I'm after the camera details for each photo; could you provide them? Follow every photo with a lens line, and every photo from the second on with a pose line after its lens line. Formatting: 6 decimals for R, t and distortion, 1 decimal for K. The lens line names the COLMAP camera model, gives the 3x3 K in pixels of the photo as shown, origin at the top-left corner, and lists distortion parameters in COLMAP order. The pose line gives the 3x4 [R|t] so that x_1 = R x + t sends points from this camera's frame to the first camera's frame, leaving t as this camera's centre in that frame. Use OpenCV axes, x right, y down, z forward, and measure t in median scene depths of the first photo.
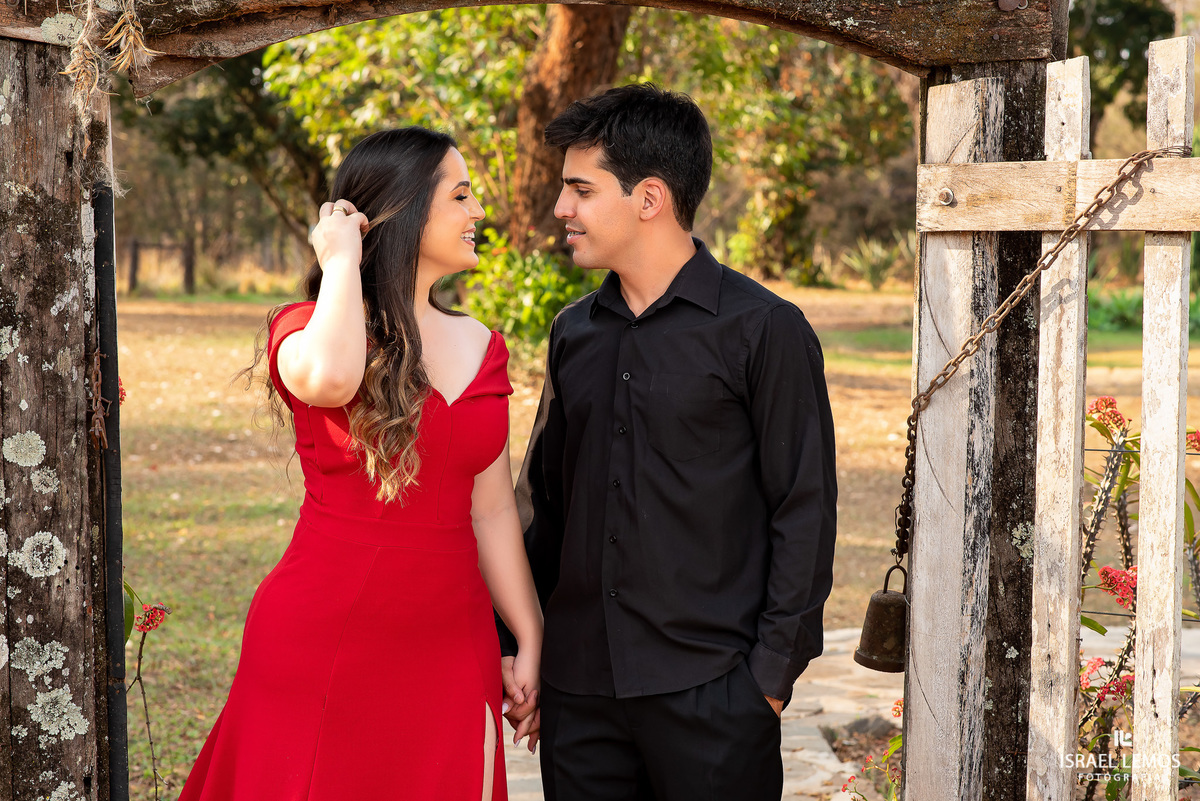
lens RADIAL K [[2861.1, 0, 599.2], [0, 2861.1, 404.6], [0, 0, 1]] dist [0.055441, 0.342600]
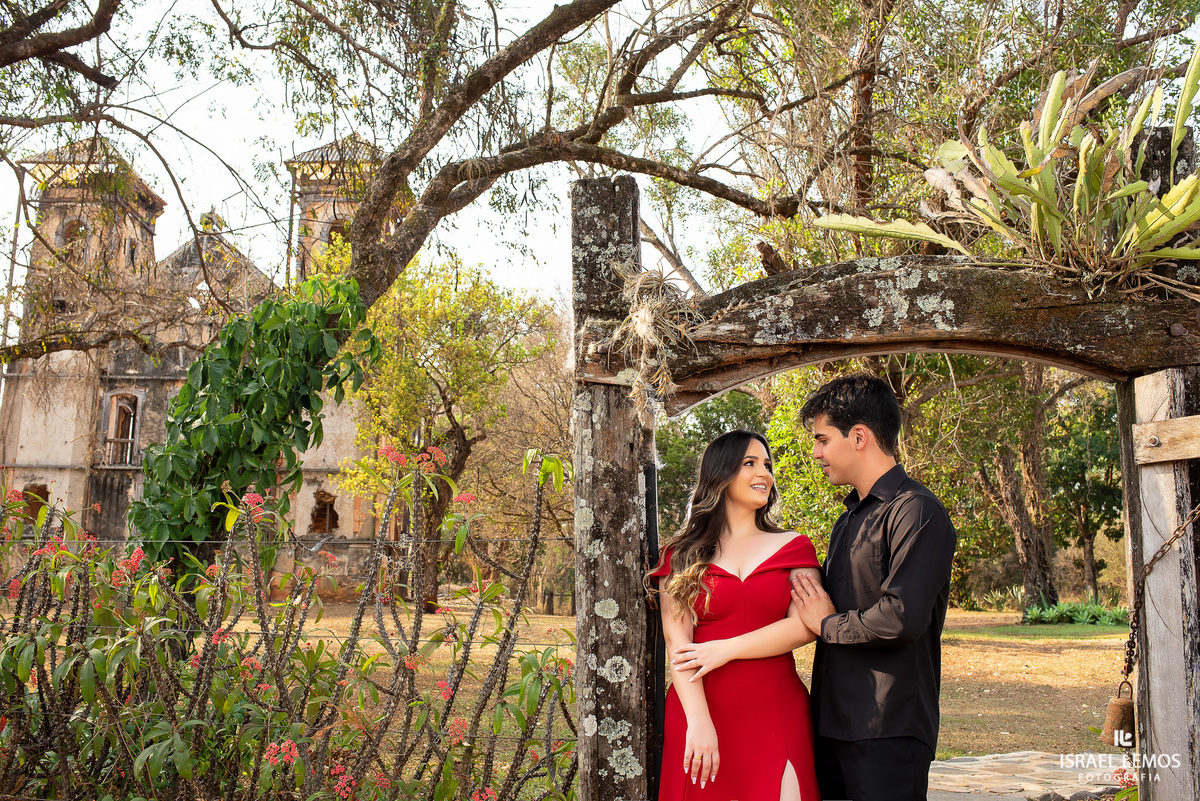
lens RADIAL K [[1160.6, 0, 602.2], [0, 1160.6, 401.0], [0, 0, 1]] dist [-0.104880, 0.112443]
pose [[0.974001, -0.046405, -0.221742, -0.039236], [-0.004817, 0.974332, -0.225064, 0.051415], [0.226494, 0.220281, 0.948776, 0.296119]]
